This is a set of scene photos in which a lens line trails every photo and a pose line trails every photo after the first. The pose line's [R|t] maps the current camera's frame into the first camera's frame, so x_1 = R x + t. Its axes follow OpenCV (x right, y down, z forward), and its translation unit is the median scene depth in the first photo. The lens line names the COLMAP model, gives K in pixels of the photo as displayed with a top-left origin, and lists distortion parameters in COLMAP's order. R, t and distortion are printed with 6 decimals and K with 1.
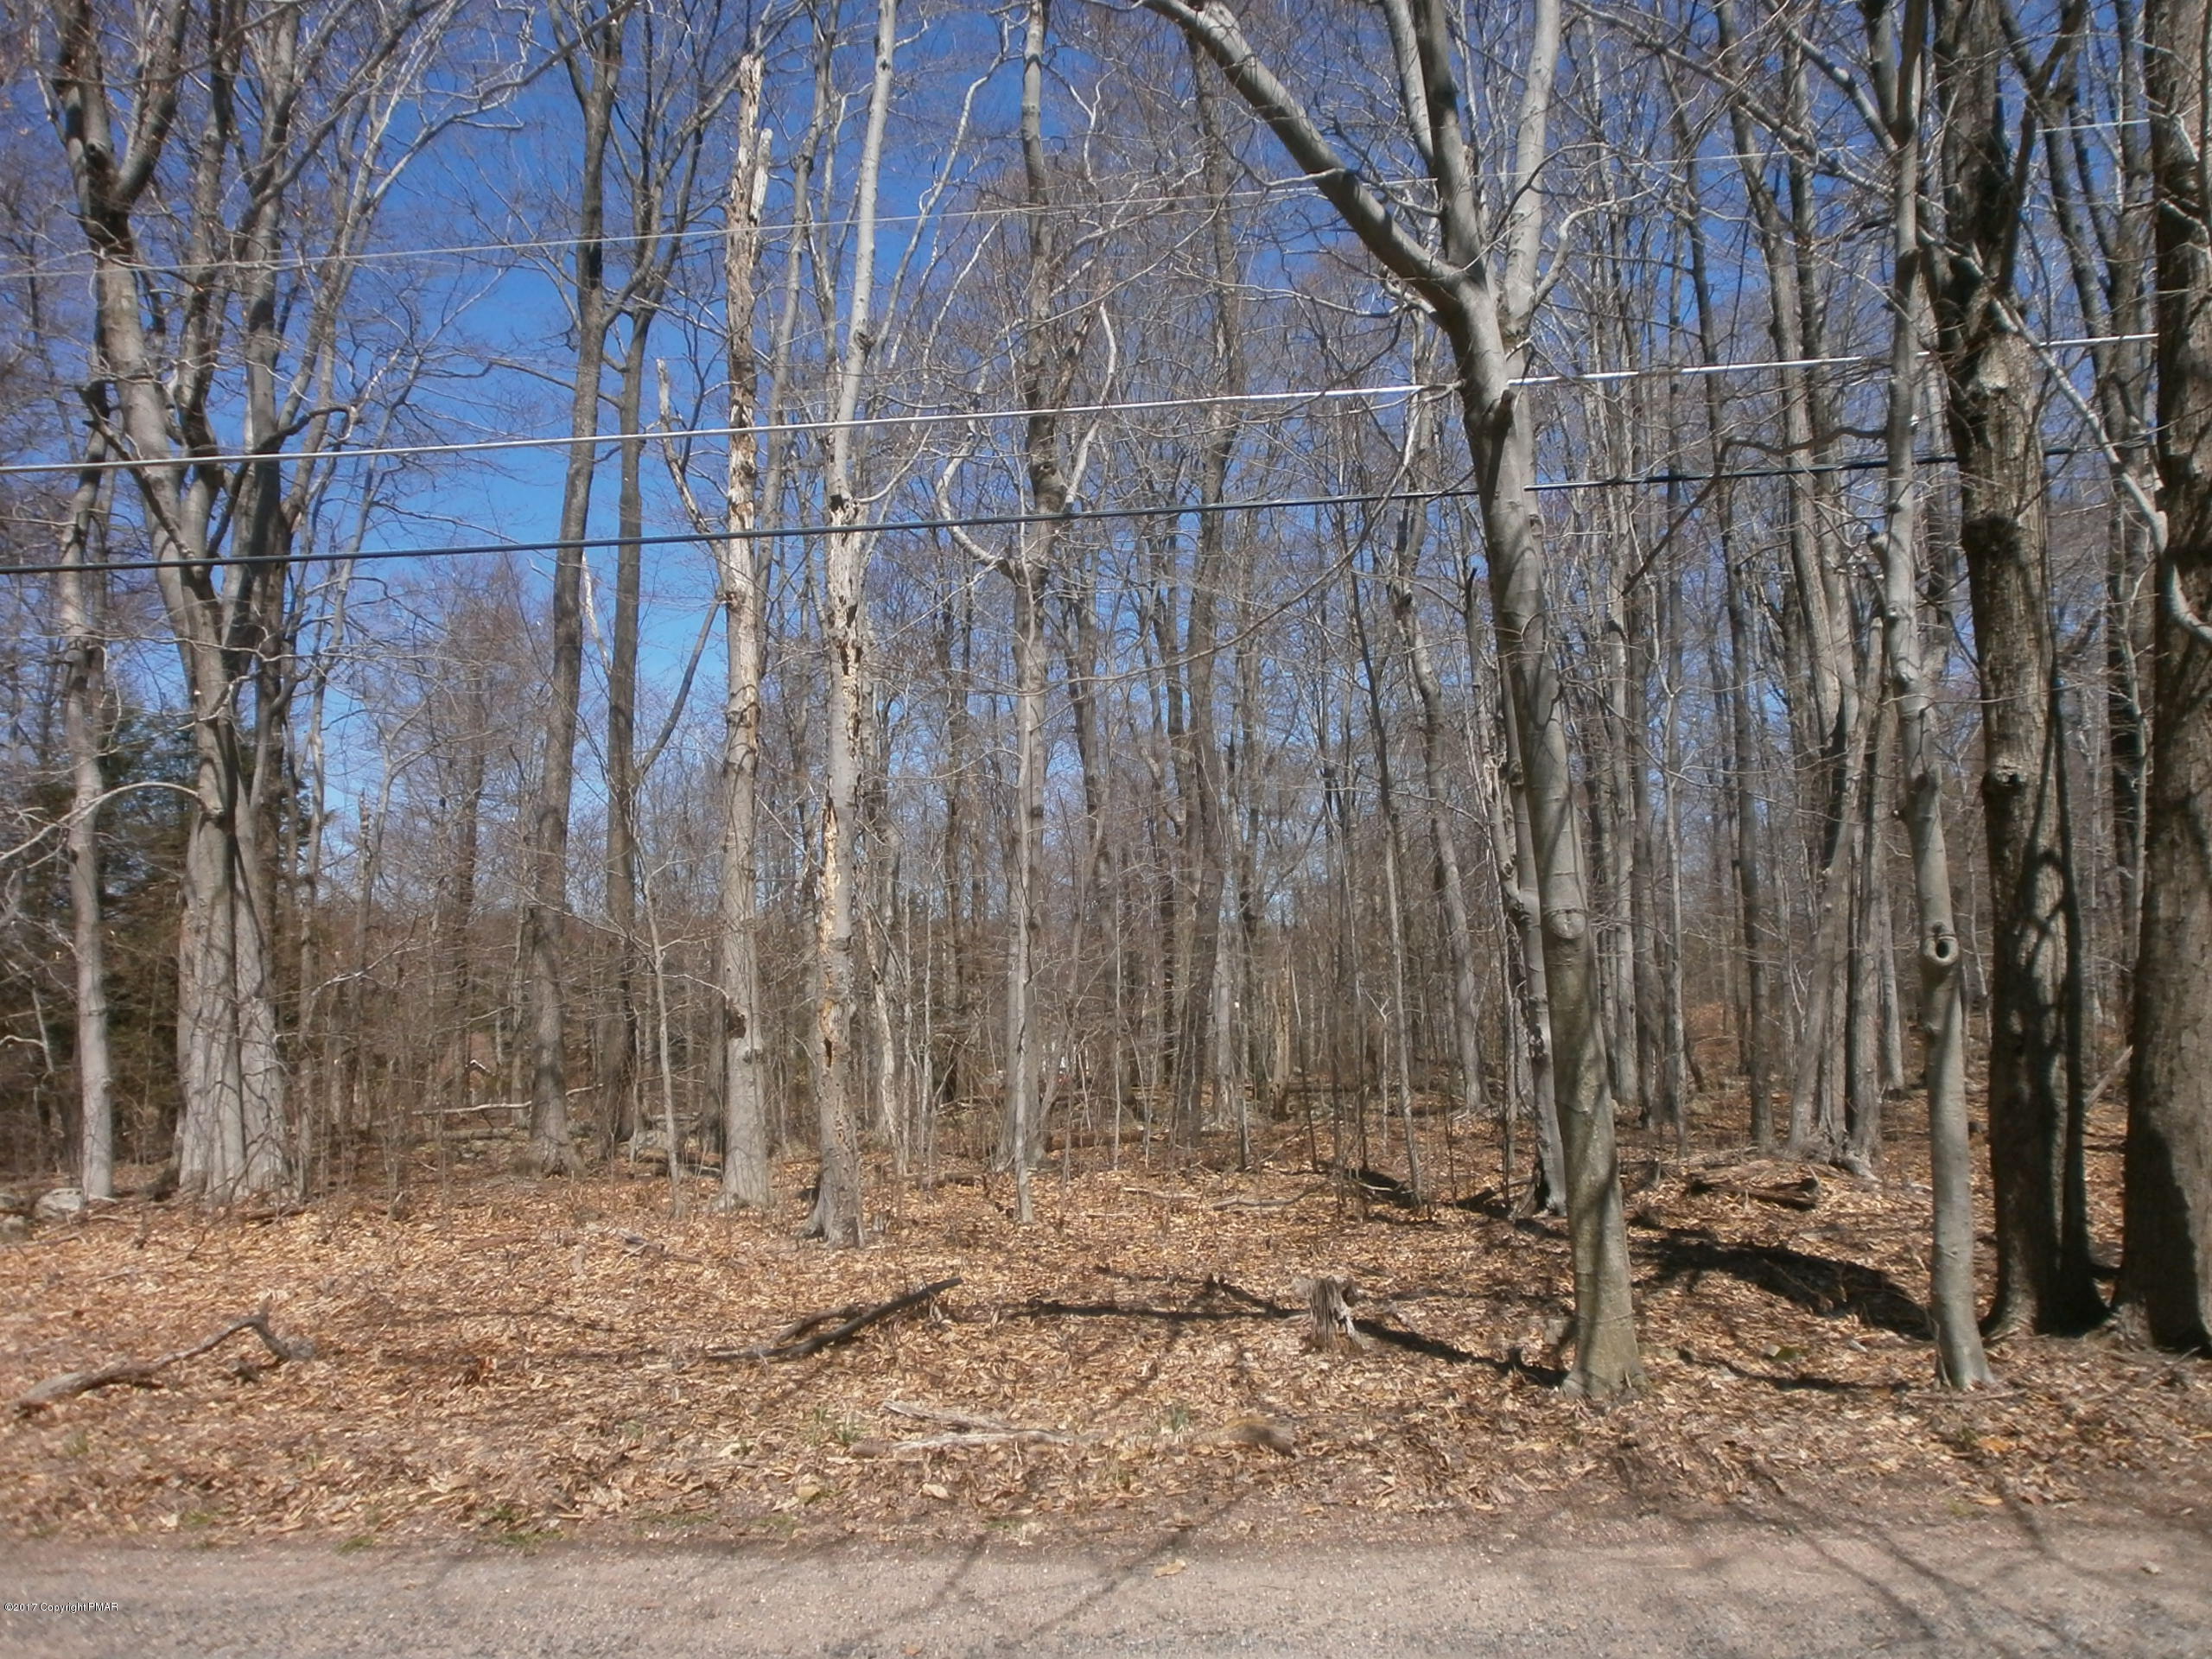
lens RADIAL K [[1765.0, 0, 1114.0], [0, 1765.0, 811.6], [0, 0, 1]] dist [-0.052280, 0.009474]
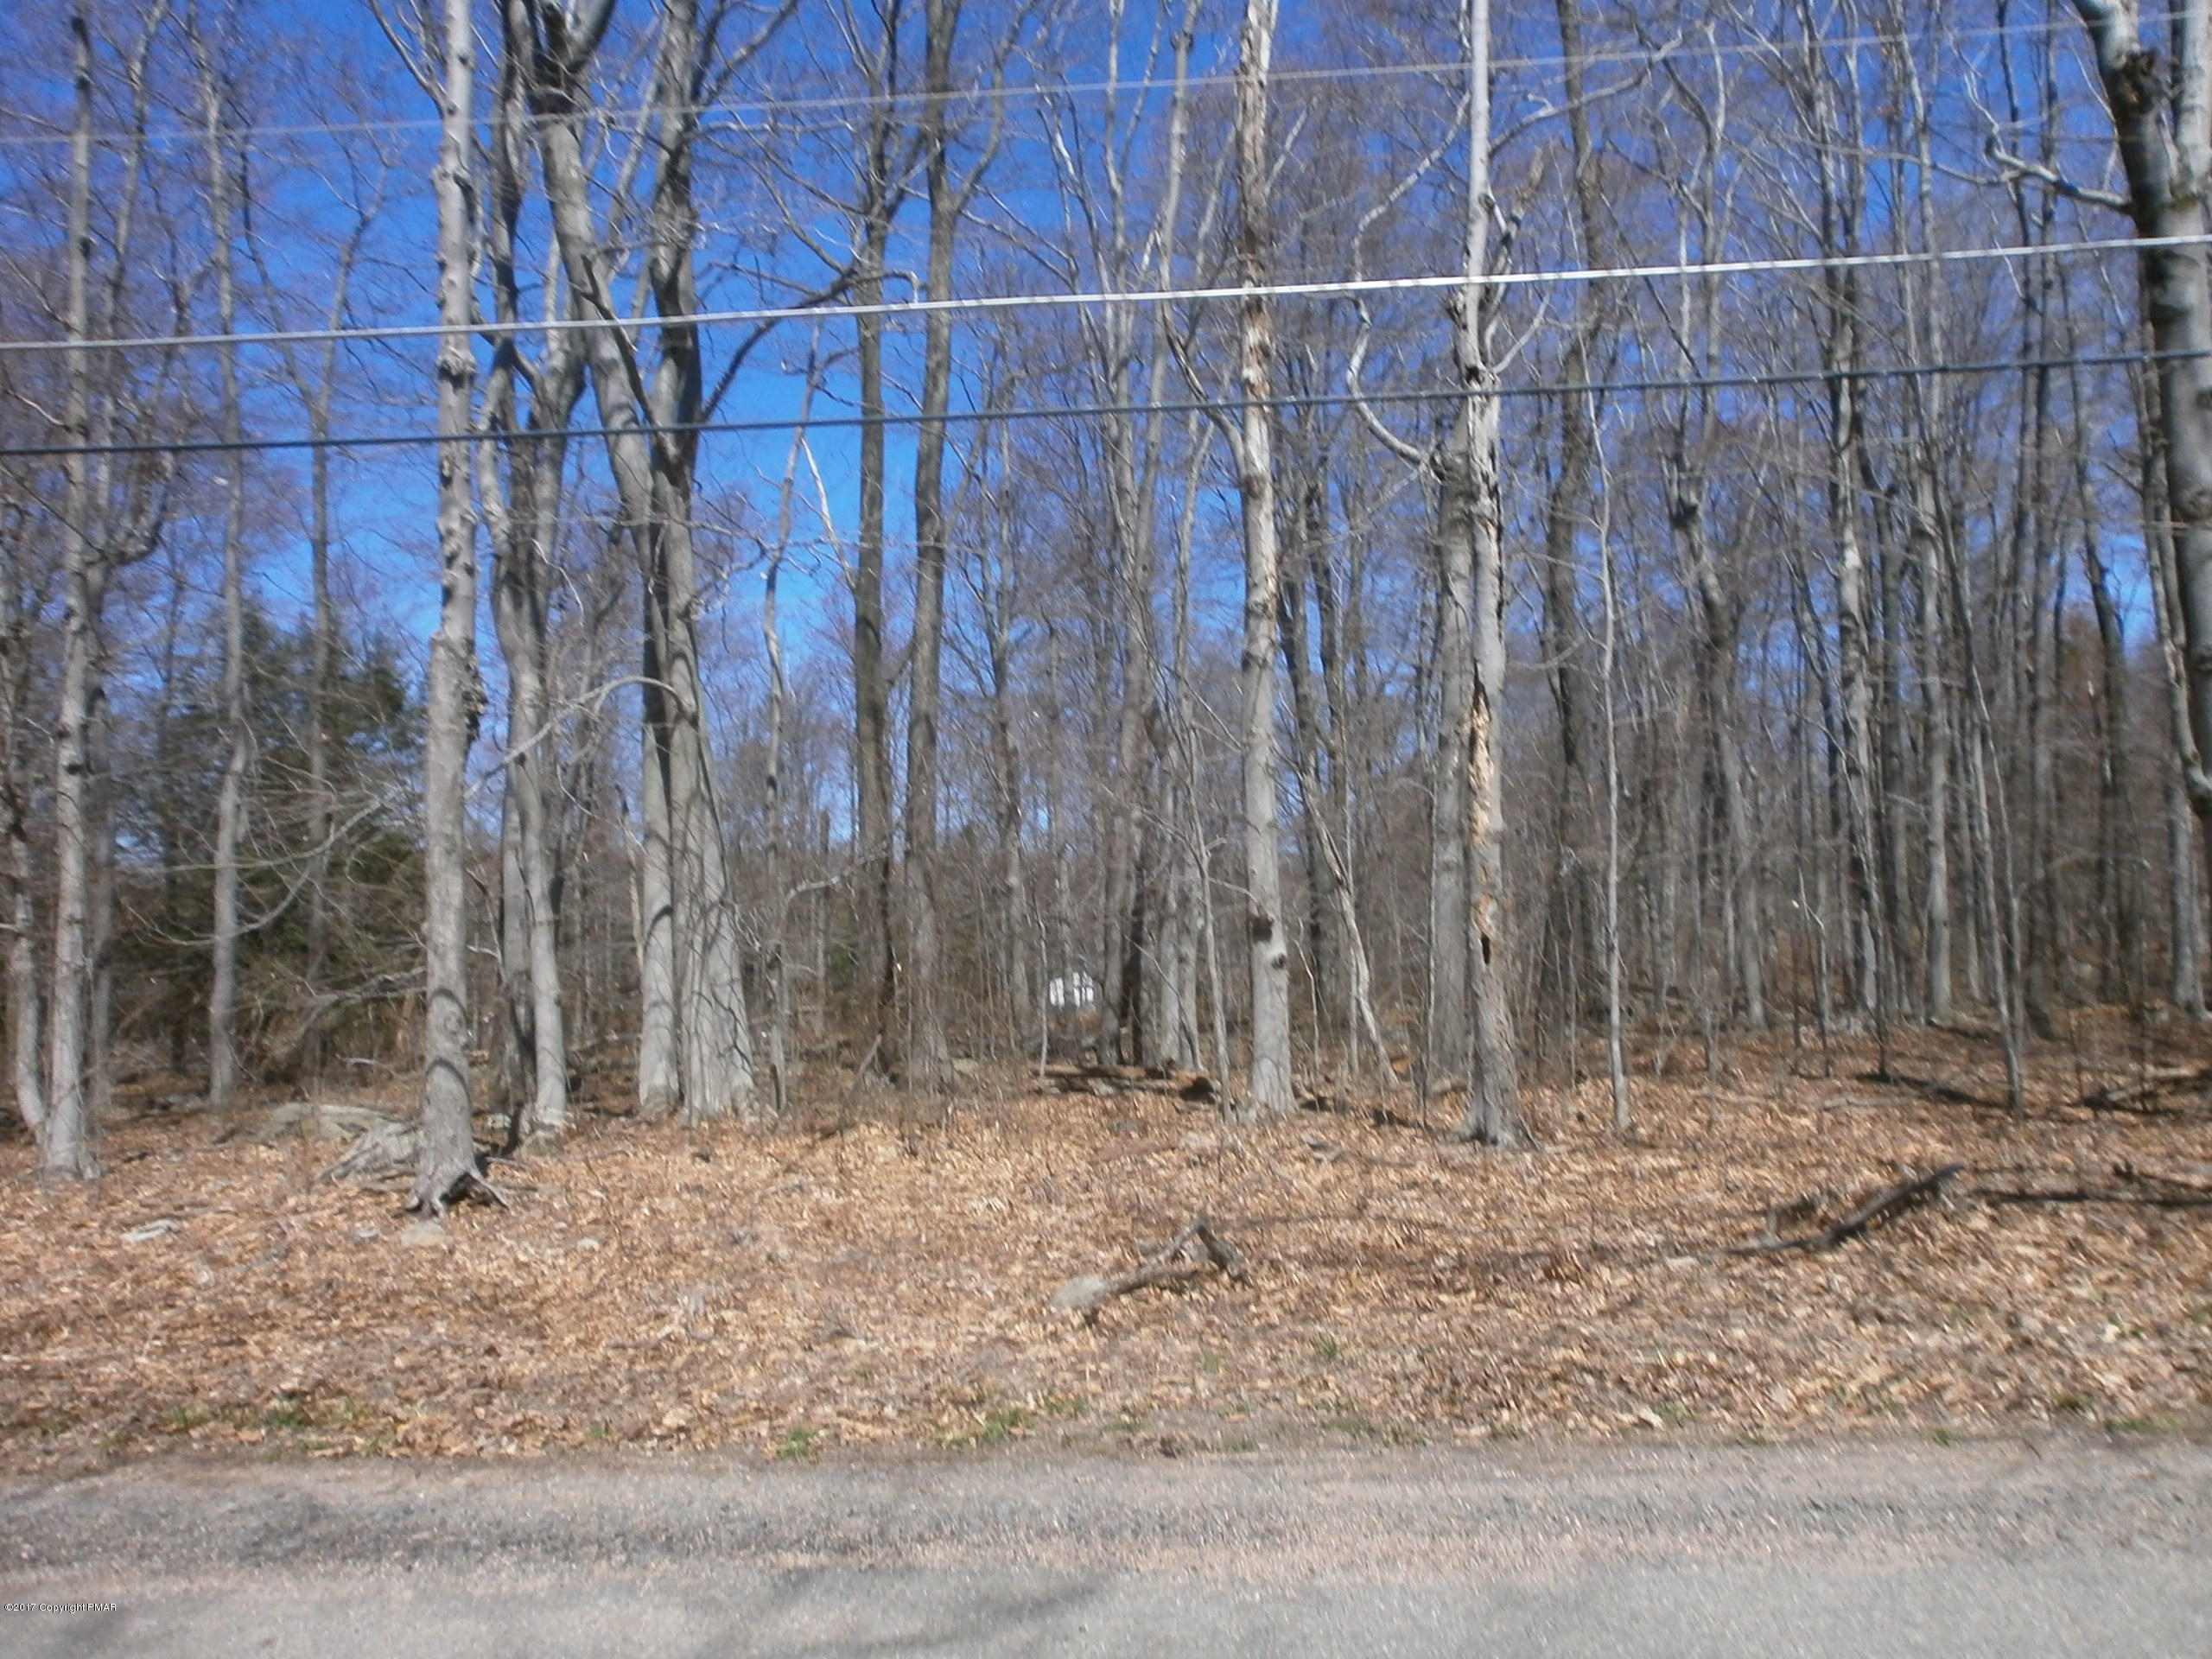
lens RADIAL K [[1765.0, 0, 1111.5], [0, 1765.0, 813.6], [0, 0, 1]] dist [-0.052280, 0.009474]
pose [[0.999952, -0.001524, 0.009659, -0.304098], [0.001157, 0.999283, 0.037856, 0.021529], [-0.009709, -0.037843, 0.999237, 0.038344]]
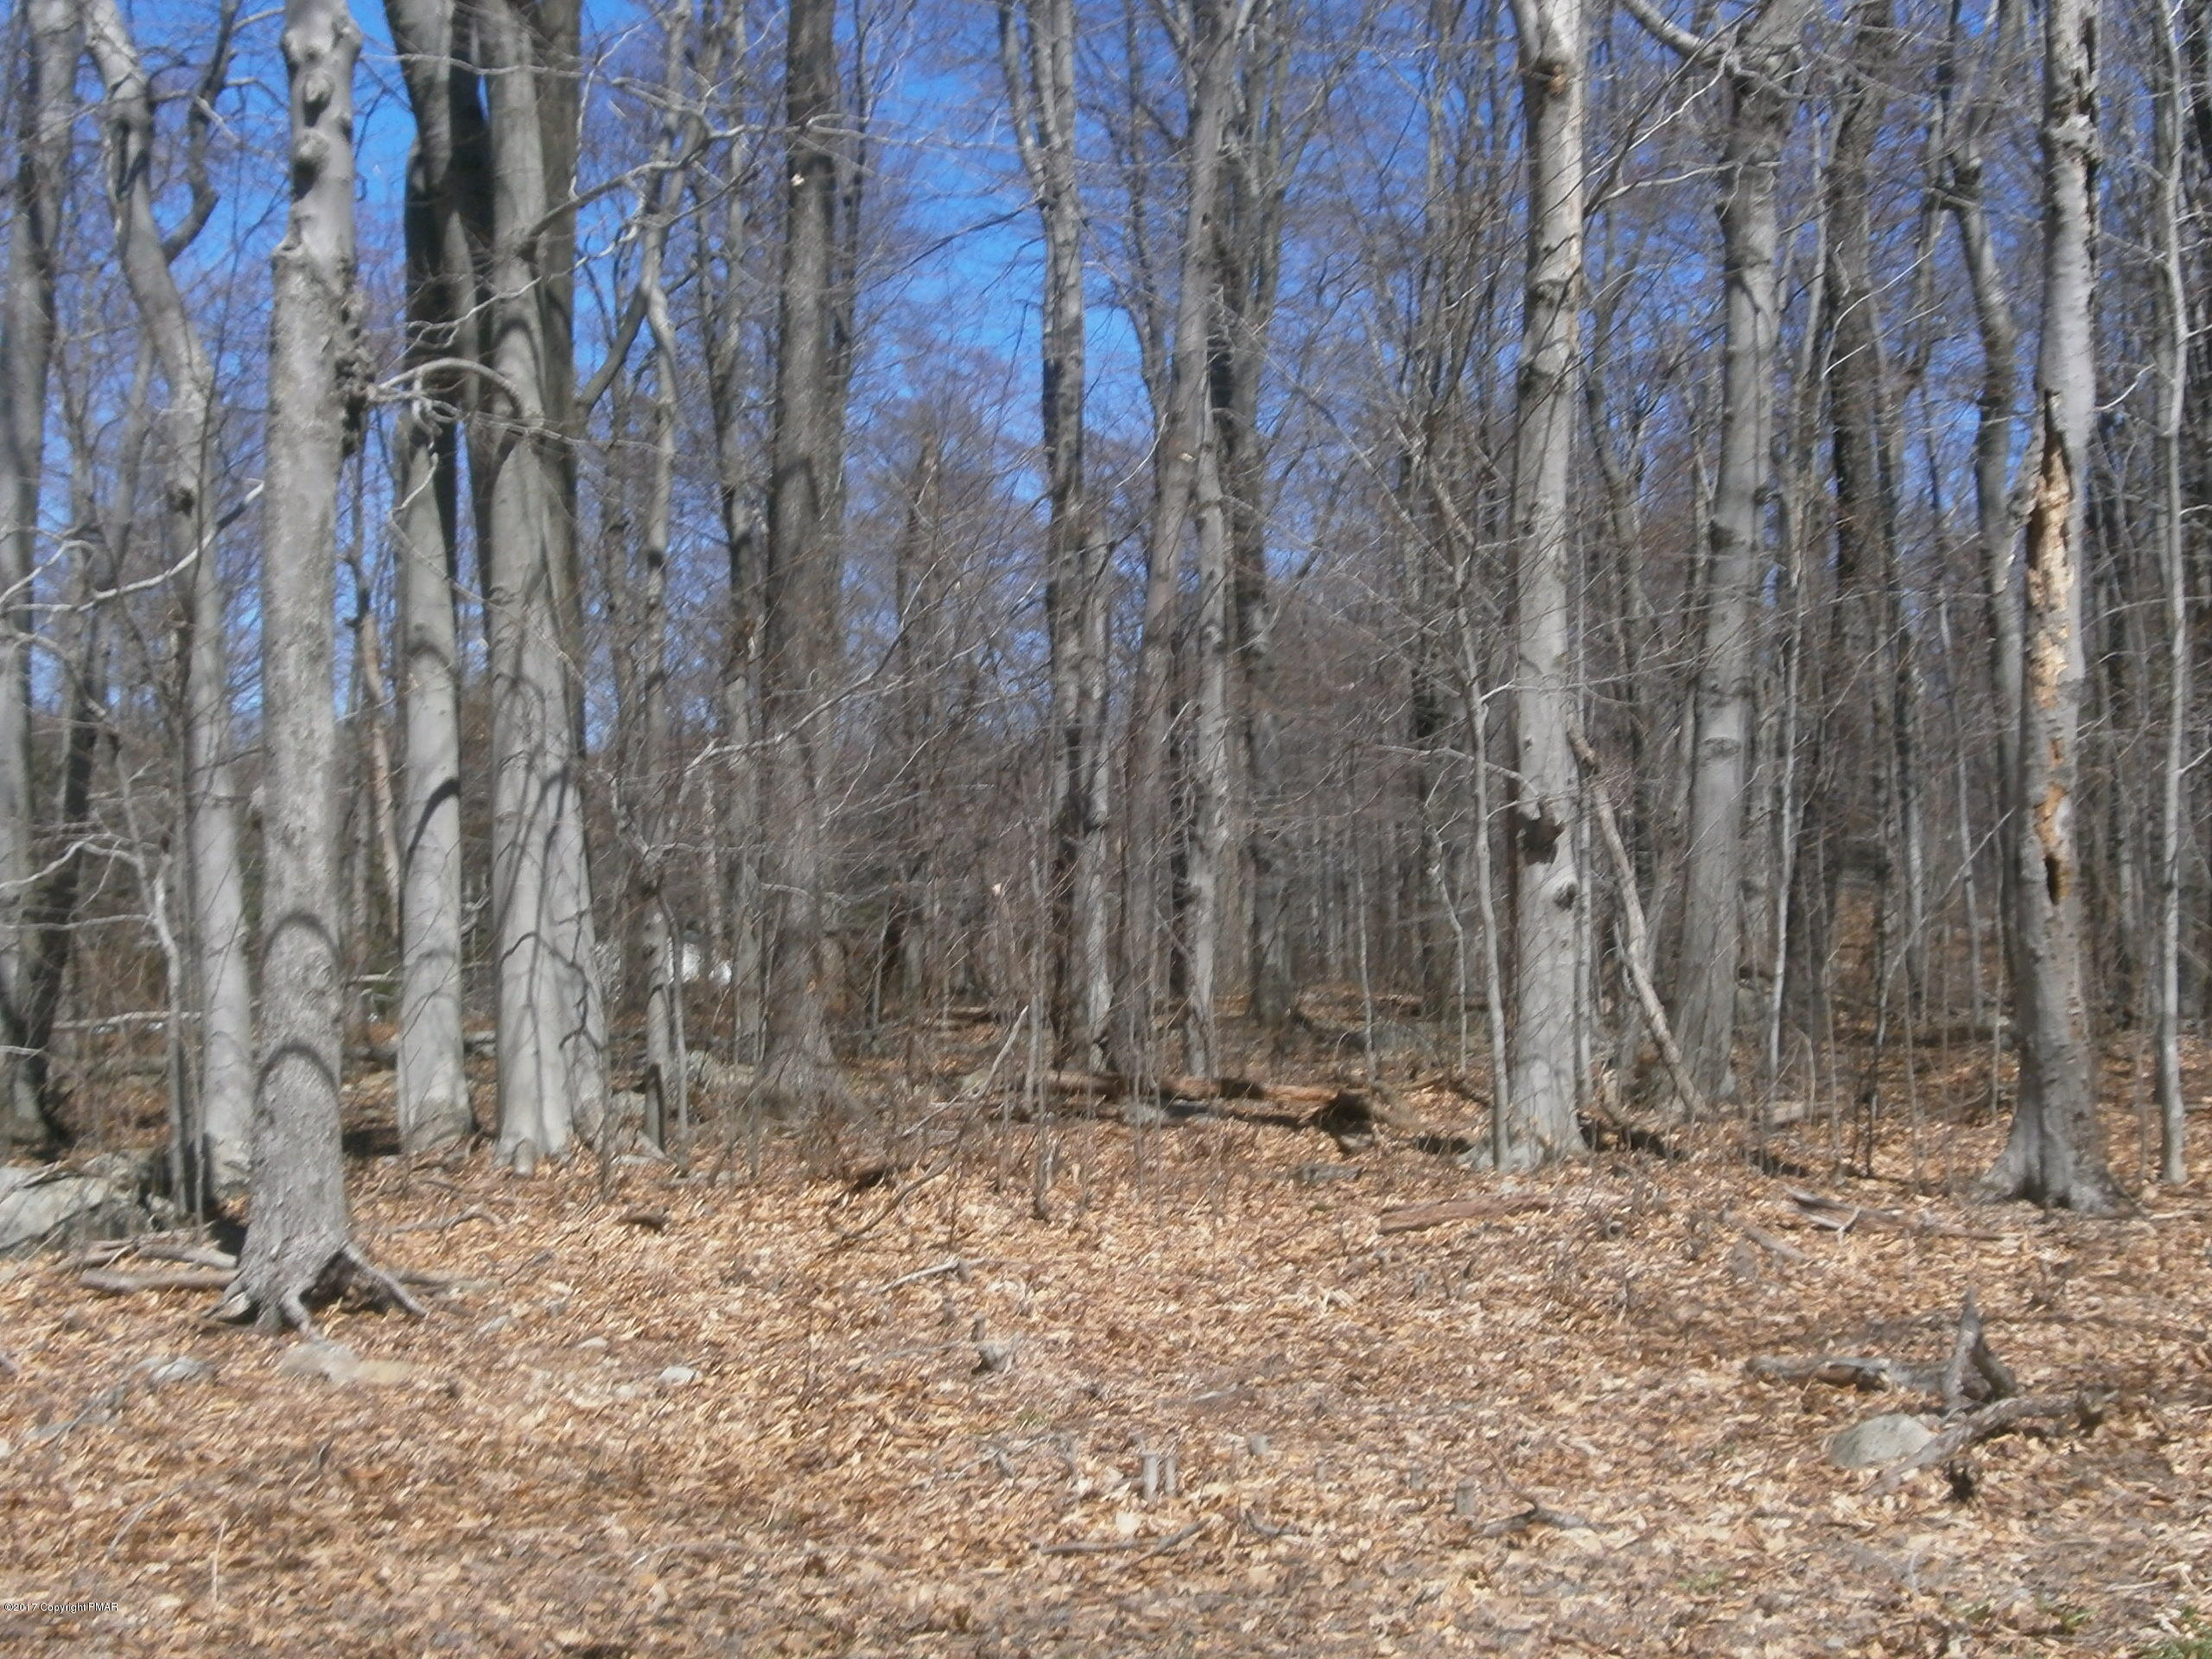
lens RADIAL K [[2970.7, 0, 1104.9], [0, 2970.7, 794.2], [0, 0, 1]] dist [0.020710, 0.000000]
pose [[0.986532, 0.023360, 0.161892, -0.503834], [-0.036242, 0.996366, 0.077082, 0.037464], [-0.159503, -0.081912, 0.983793, 0.083307]]
